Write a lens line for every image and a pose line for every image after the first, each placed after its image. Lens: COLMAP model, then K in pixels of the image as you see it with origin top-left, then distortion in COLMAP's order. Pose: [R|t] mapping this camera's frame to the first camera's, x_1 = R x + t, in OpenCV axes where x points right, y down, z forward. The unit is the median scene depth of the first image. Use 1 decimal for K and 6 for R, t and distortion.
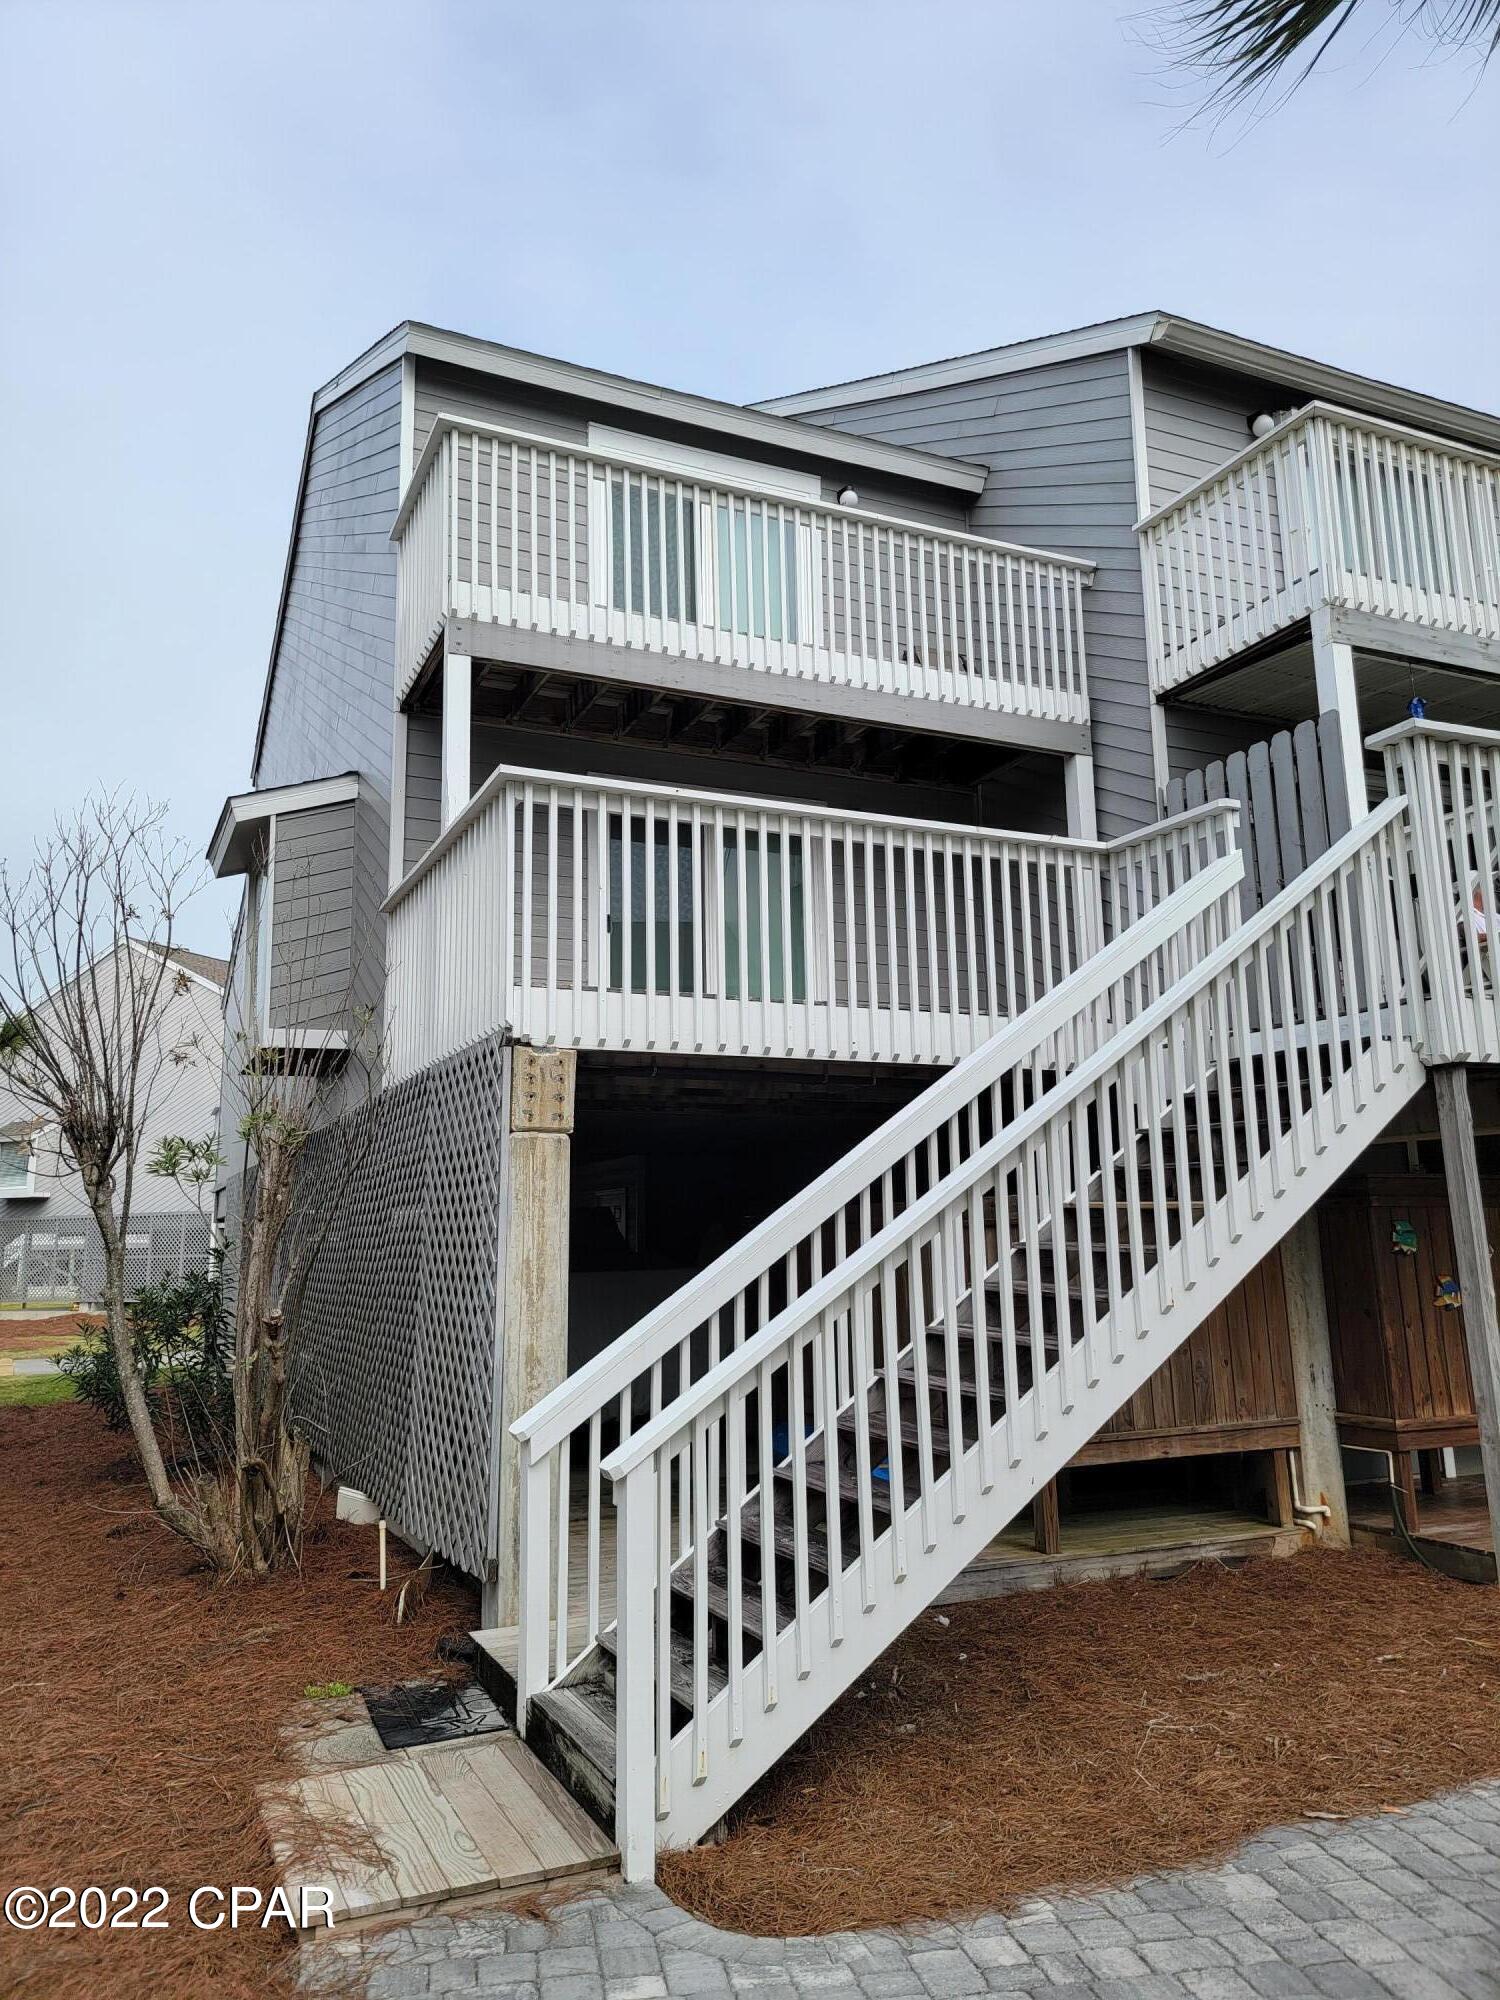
lens RADIAL K [[1371.2, 0, 736.6], [0, 1371.2, 982.0], [0, 0, 1]] dist [0.042403, -0.012019]
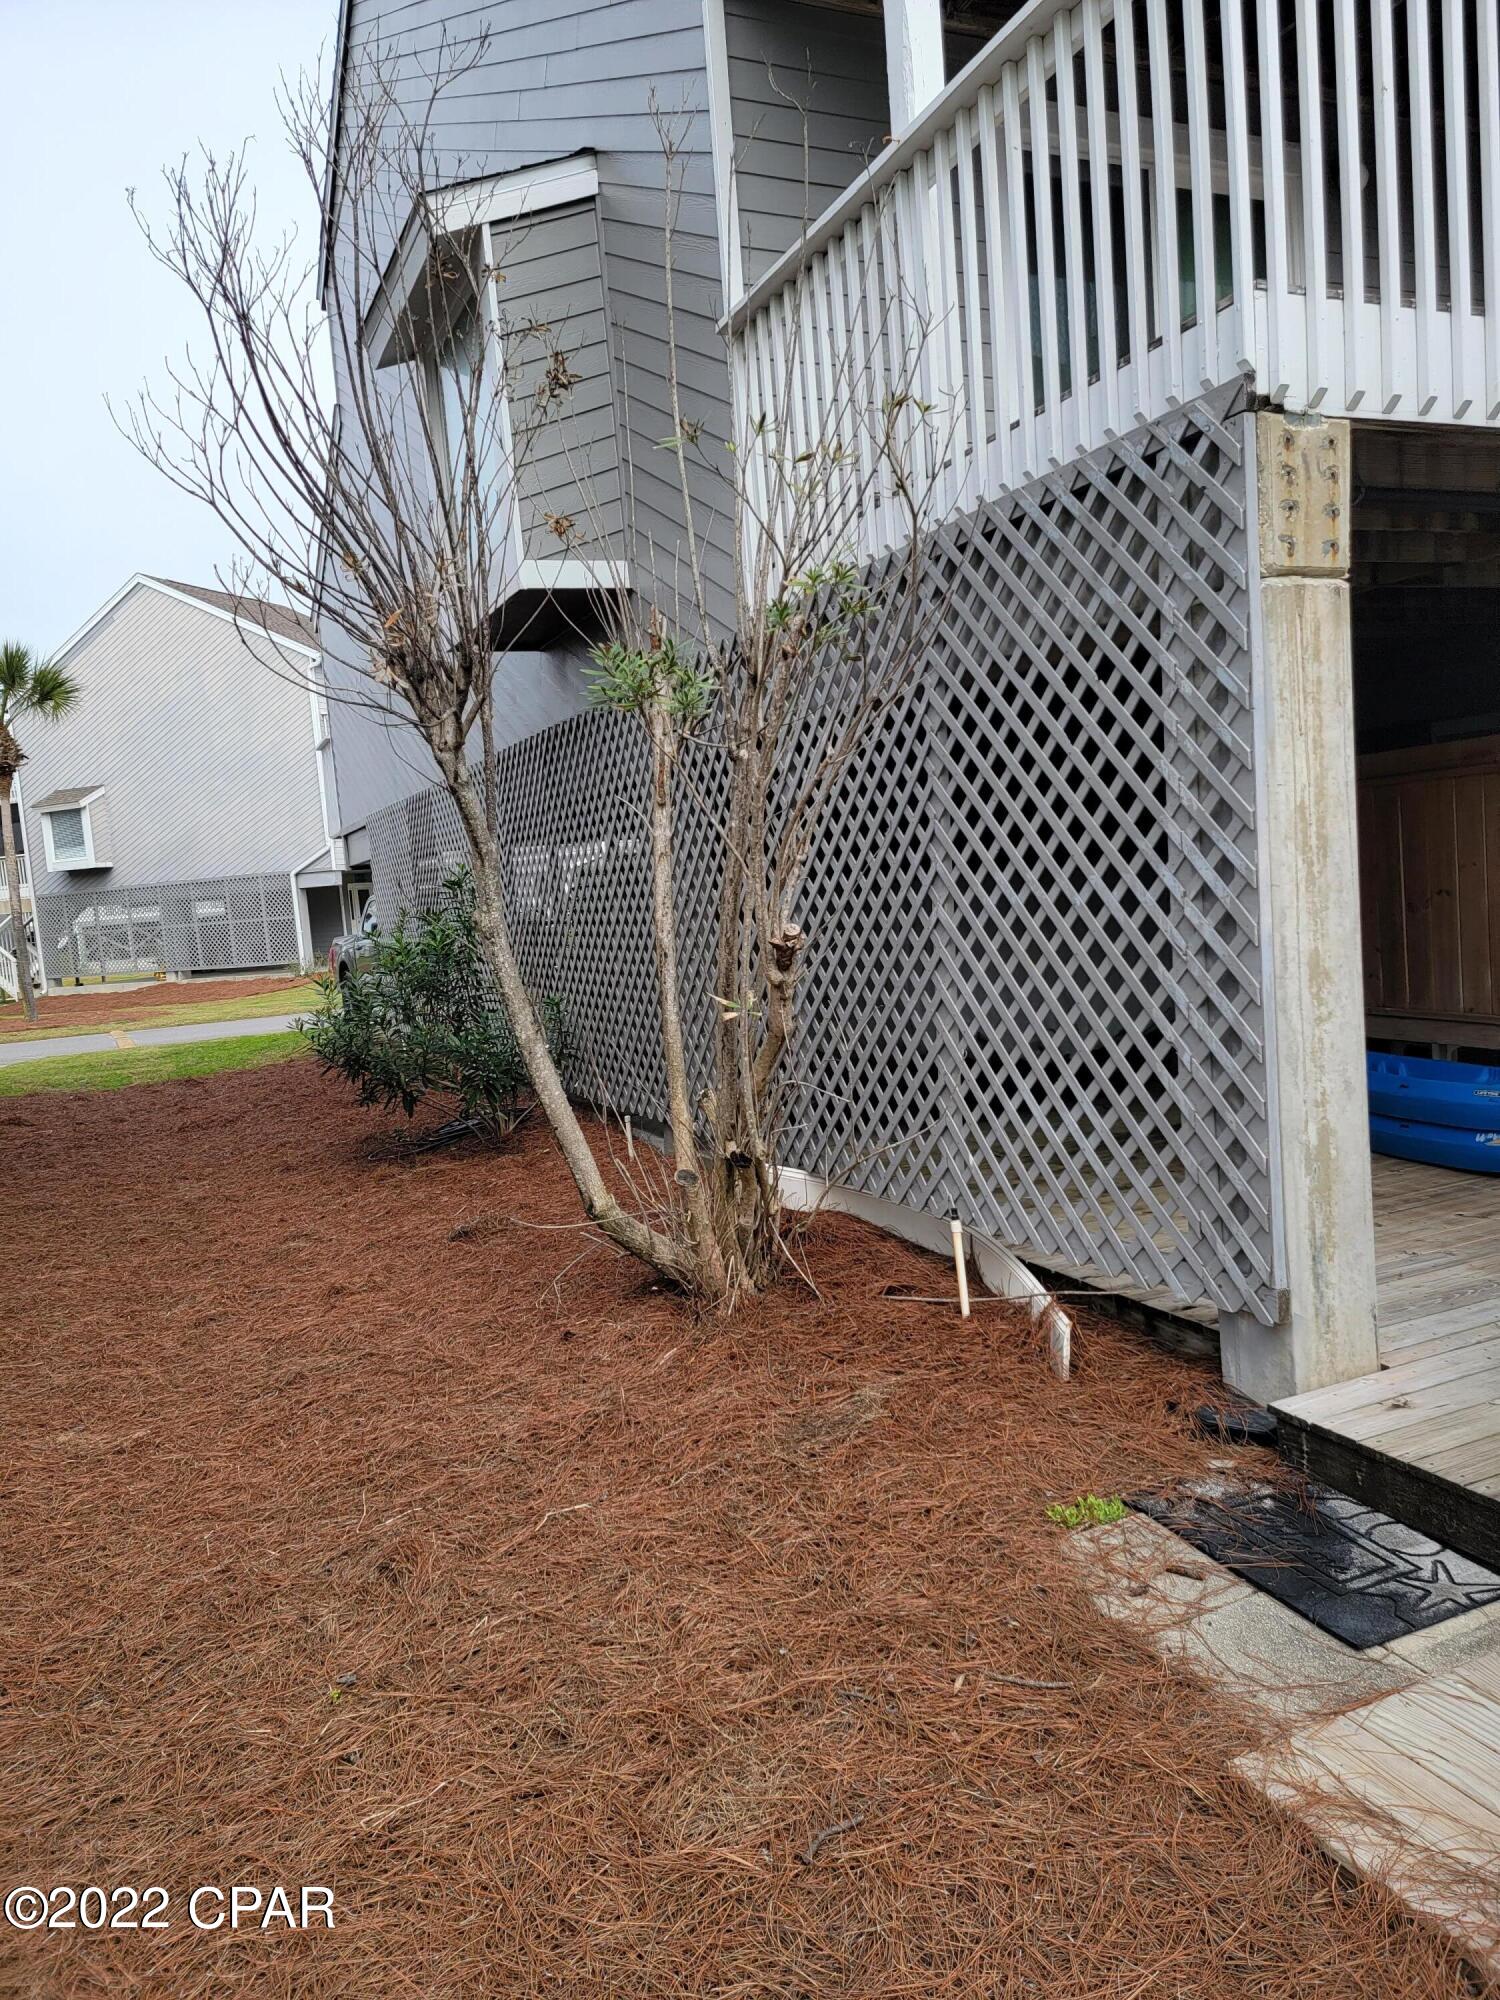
lens RADIAL K [[1371.2, 0, 766.7], [0, 1371.2, 1003.7], [0, 0, 1]] dist [0.042403, -0.012019]
pose [[0.998215, -0.059531, -0.004737, -0.366892], [0.058590, 0.960911, 0.270585, 0.111642], [-0.011556, -0.270380, 0.962684, 0.424195]]
